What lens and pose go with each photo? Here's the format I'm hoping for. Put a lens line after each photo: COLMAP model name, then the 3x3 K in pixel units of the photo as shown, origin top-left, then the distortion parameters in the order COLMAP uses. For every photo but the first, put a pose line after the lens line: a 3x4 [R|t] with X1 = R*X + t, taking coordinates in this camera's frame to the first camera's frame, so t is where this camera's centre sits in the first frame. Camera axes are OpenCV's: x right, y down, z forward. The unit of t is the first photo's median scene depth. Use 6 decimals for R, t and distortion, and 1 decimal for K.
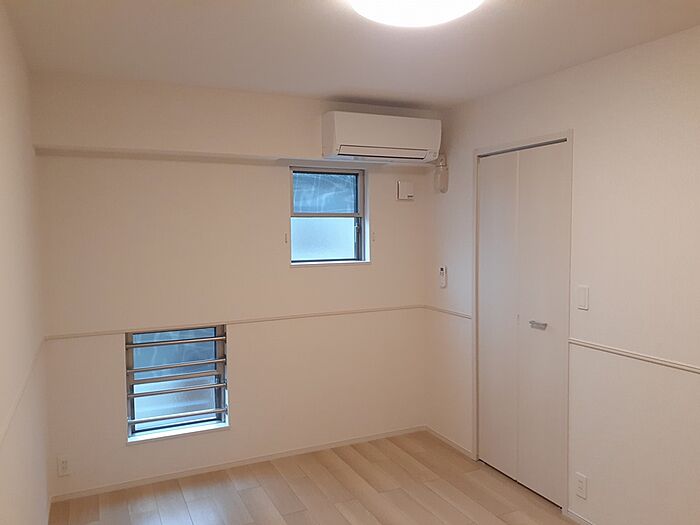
lens RADIAL K [[555.0, 0, 350.0], [0, 555.0, 262.5], [0, 0, 1]] dist [0.073463, -0.003917]
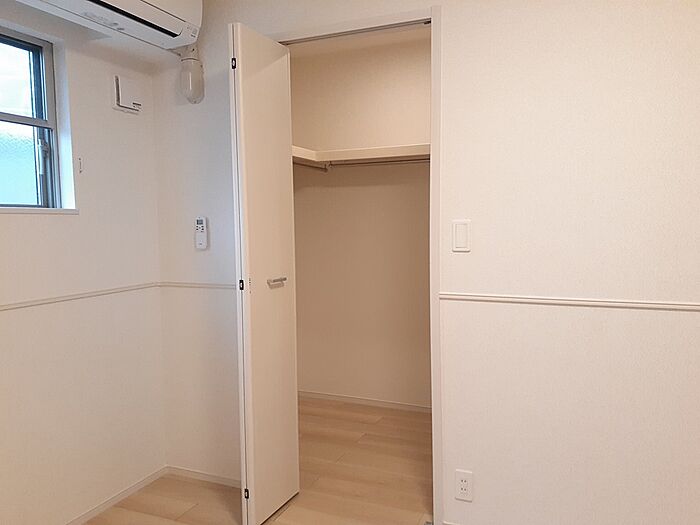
lens RADIAL K [[555.0, 0, 350.0], [0, 555.0, 262.5], [0, 0, 1]] dist [0.073463, -0.003917]
pose [[0.751244, -0.046220, 0.658404, -0.134936], [0.046027, 0.998785, 0.017599, 0.055396], [-0.658418, 0.017083, 0.752459, 0.382480]]
